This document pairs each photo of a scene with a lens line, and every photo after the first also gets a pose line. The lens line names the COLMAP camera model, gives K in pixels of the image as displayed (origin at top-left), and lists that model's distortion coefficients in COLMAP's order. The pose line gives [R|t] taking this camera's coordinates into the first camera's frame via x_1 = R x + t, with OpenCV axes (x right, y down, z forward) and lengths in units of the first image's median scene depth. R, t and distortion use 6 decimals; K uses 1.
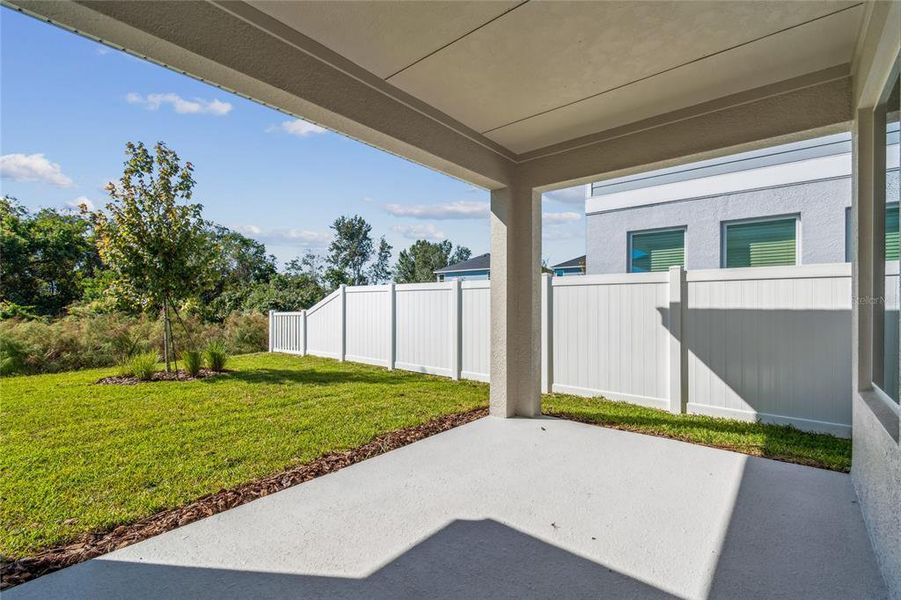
lens RADIAL K [[400.2, 0, 445.3], [0, 400.2, 300.3], [0, 0, 1]] dist [0.005042, 0.000108]
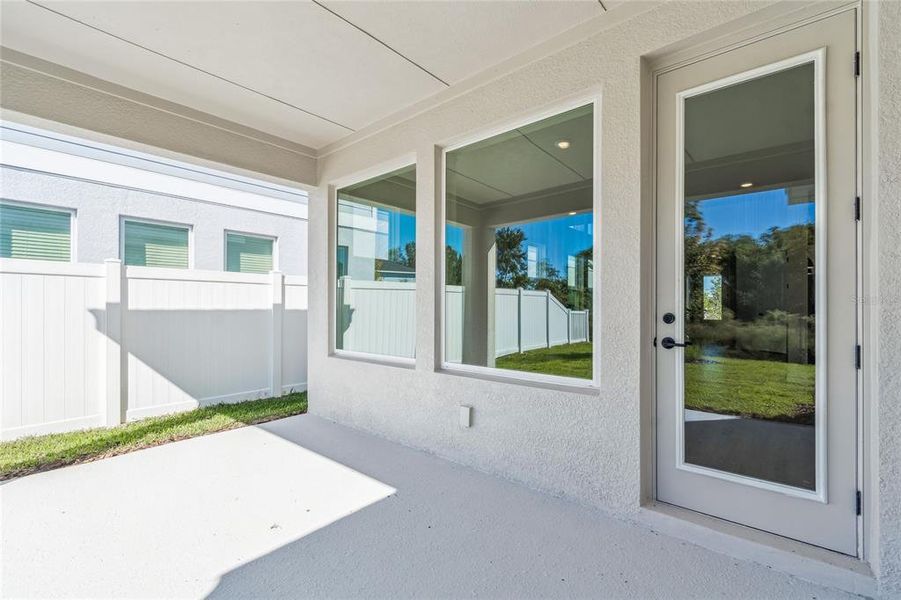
lens RADIAL K [[400.2, 0, 456.3], [0, 400.2, 305.8], [0, 0, 1]] dist [0.005042, 0.000108]
pose [[-0.002364, -0.004510, 0.999987, -0.515806], [-0.012751, 0.999909, 0.004480, 0.005447], [-0.999916, -0.012740, -0.002421, 0.416572]]
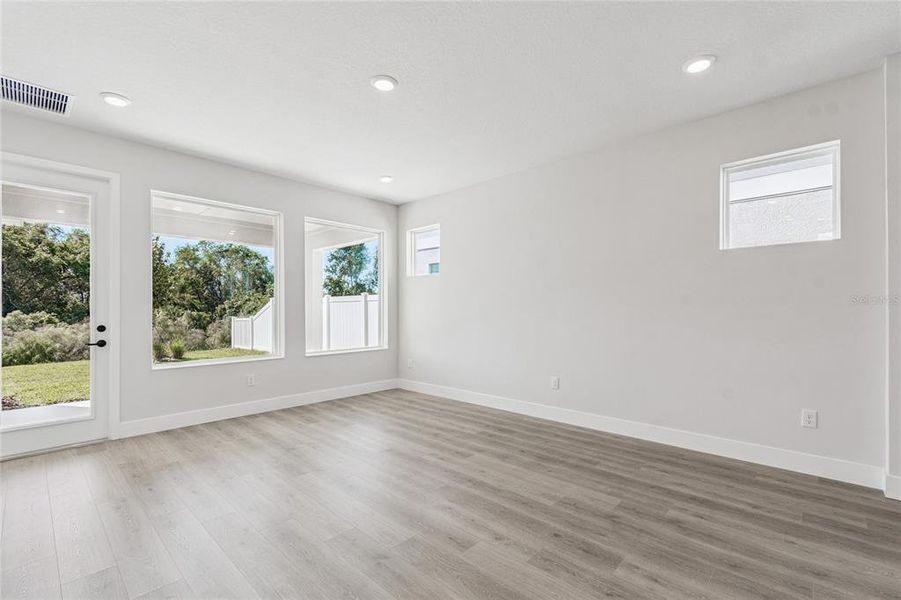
lens RADIAL K [[400.2, 0, 454.9], [0, 400.2, 303.2], [0, 0, 1]] dist [0.005042, 0.000108]
pose [[0.999241, 0.000969, -0.038938, 0.073842], [-0.001078, 0.999996, -0.002760, -0.003505], [0.038936, 0.002800, 0.999238, -0.063924]]
